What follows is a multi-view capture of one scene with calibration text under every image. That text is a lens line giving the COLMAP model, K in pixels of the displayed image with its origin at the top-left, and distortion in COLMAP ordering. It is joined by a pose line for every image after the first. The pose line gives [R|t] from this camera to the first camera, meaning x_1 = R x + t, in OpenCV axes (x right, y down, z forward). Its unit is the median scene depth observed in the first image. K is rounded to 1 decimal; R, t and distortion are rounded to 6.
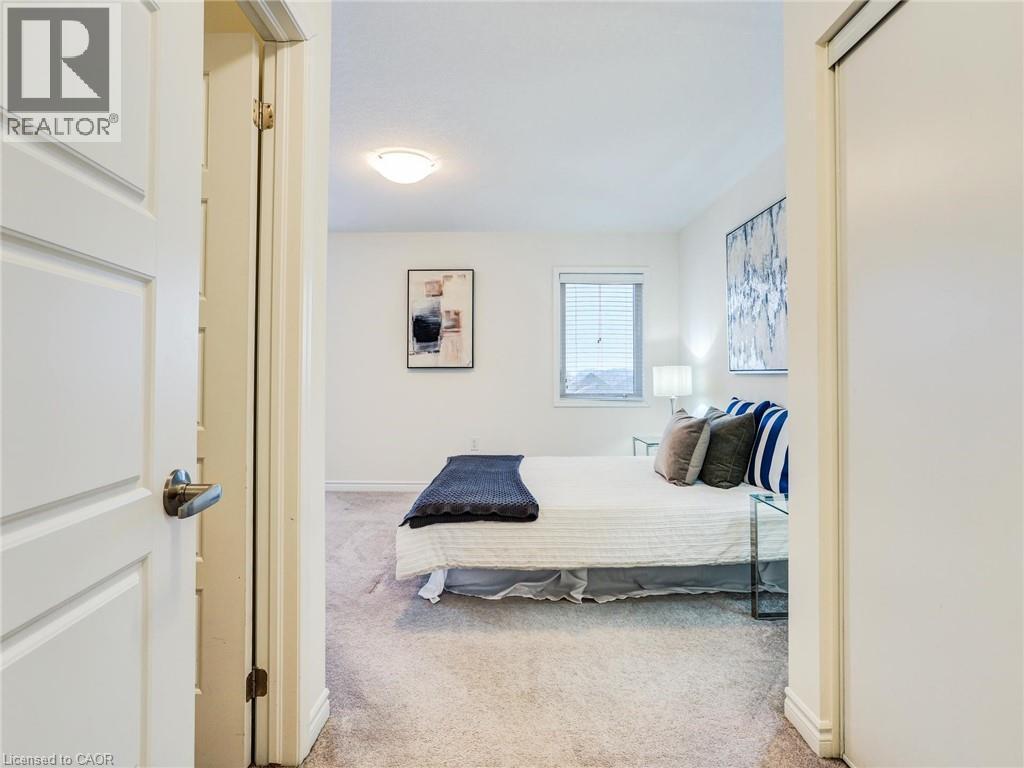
lens RADIAL K [[543.1, 0, 503.9], [0, 543.1, 367.2], [0, 0, 1]] dist [-0.032545, 0.000327]
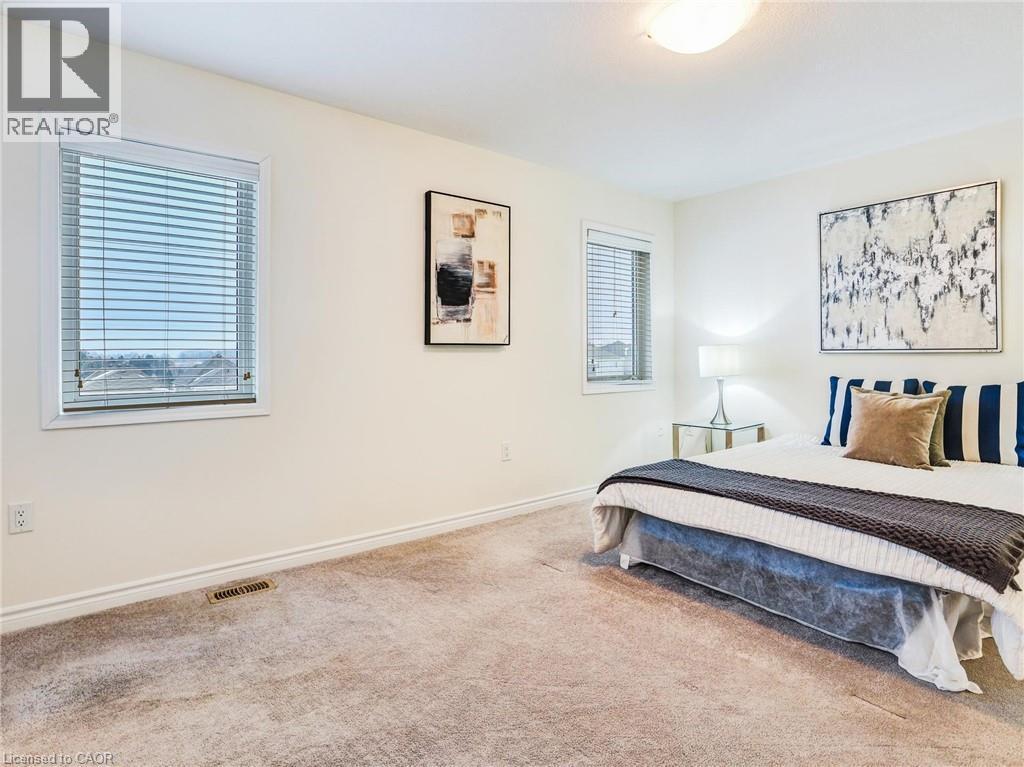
lens RADIAL K [[543.1, 0, 503.9], [0, 543.1, 366.7], [0, 0, 1]] dist [-0.032545, 0.000327]
pose [[0.780152, -0.015128, 0.625408, -0.510689], [-0.005695, 0.999494, 0.031281, 0.007460], [-0.625565, -0.027966, 0.779671, 0.444975]]
